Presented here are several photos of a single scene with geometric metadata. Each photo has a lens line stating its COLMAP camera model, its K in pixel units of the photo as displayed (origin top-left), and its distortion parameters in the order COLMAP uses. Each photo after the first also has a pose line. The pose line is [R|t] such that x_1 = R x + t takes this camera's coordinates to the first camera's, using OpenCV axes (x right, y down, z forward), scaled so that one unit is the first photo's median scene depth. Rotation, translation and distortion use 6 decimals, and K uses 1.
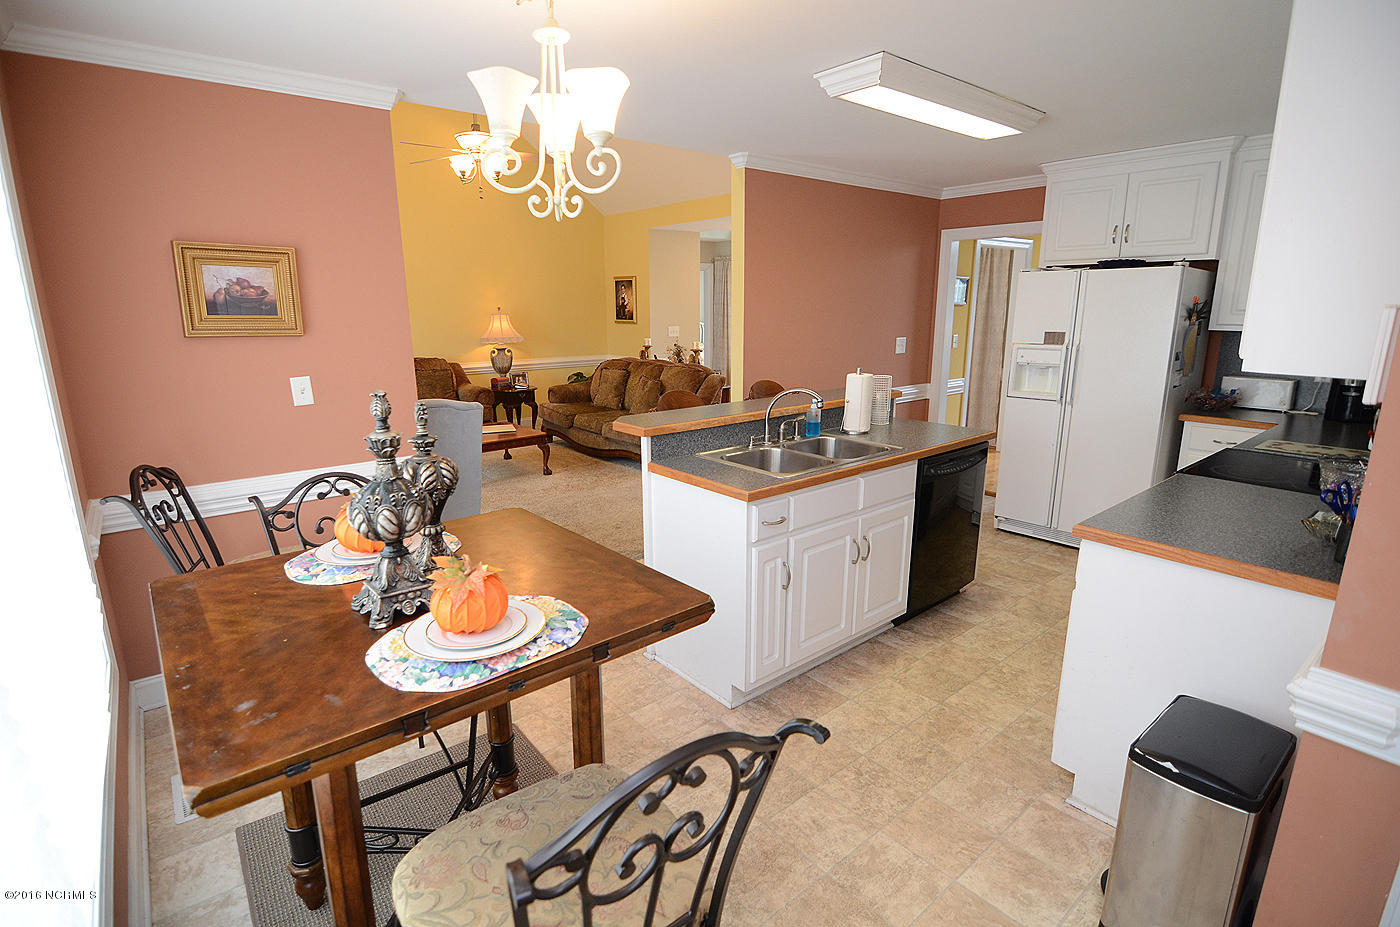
lens RADIAL K [[678.3, 0, 701.3], [0, 678.3, 472.3], [0, 0, 1]] dist [-0.009085, -0.007325]
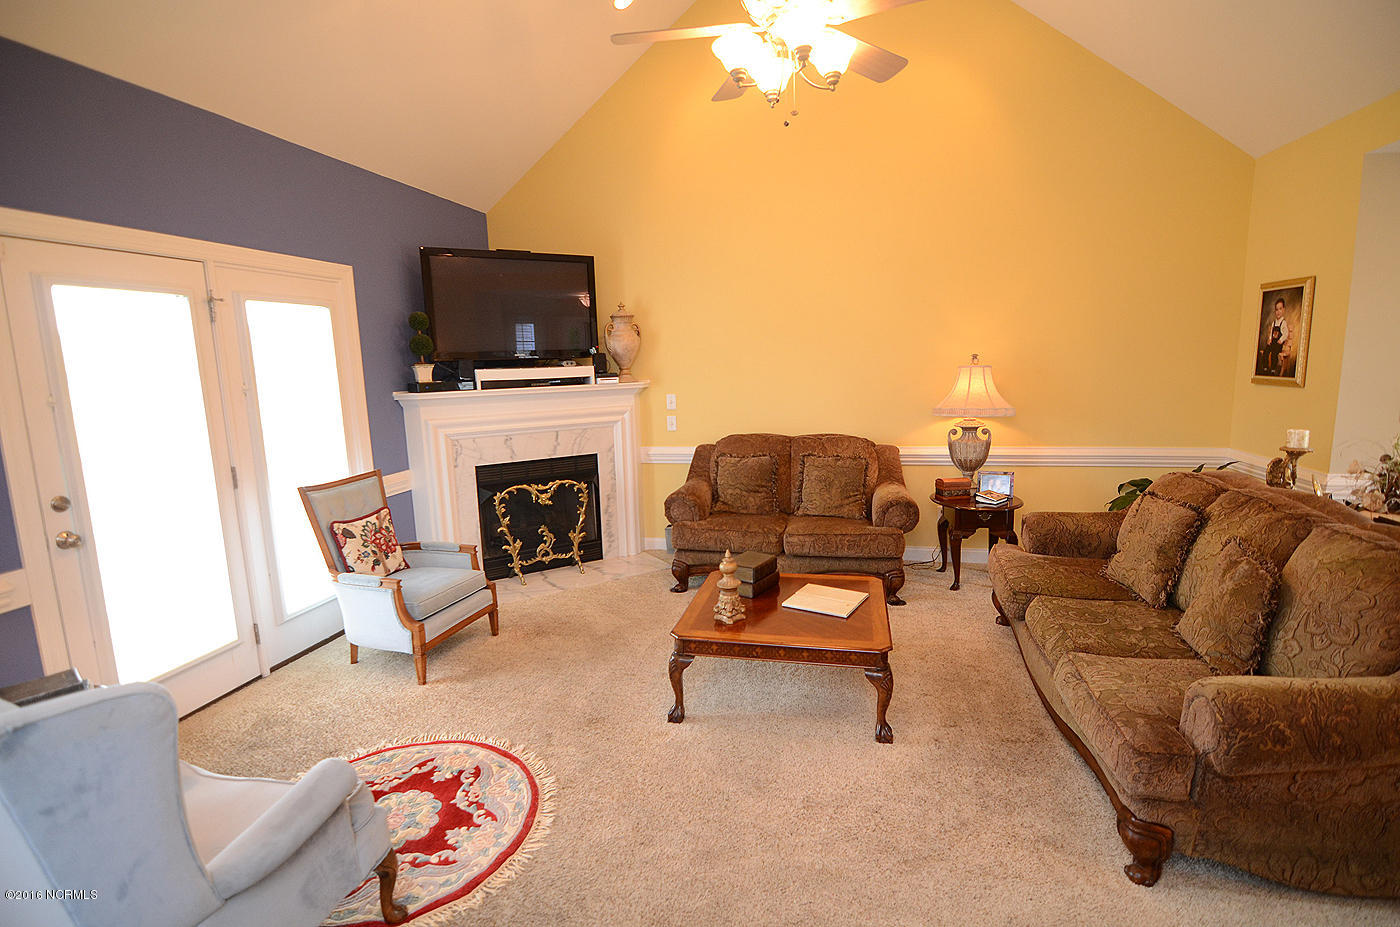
lens RADIAL K [[678.3, 0, 695.4], [0, 678.3, 465.1], [0, 0, 1]] dist [-0.009085, -0.007325]
pose [[0.594881, 0.111490, -0.796044, 0.019413], [-0.169927, 0.985395, 0.011024, -0.119924], [0.785647, 0.128711, 0.605138, 0.490461]]
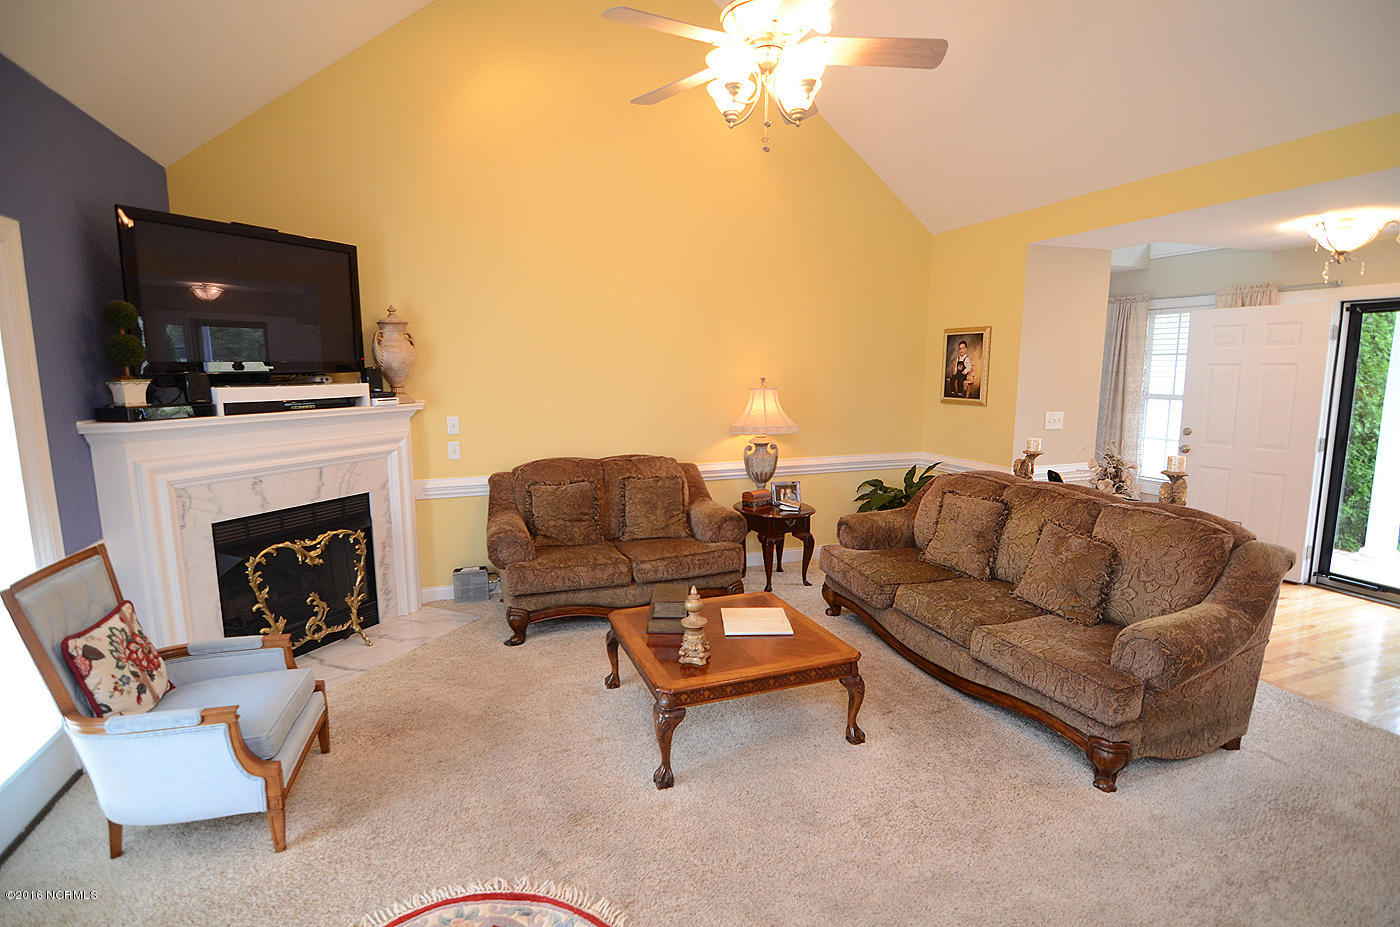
lens RADIAL K [[678.3, 0, 694.7], [0, 678.3, 463.7], [0, 0, 1]] dist [-0.009085, -0.007325]
pose [[0.940240, 0.049484, -0.336898, -0.144093], [-0.083434, 0.992704, -0.087045, -0.105464], [0.330133, 0.109952, 0.937509, 0.403525]]
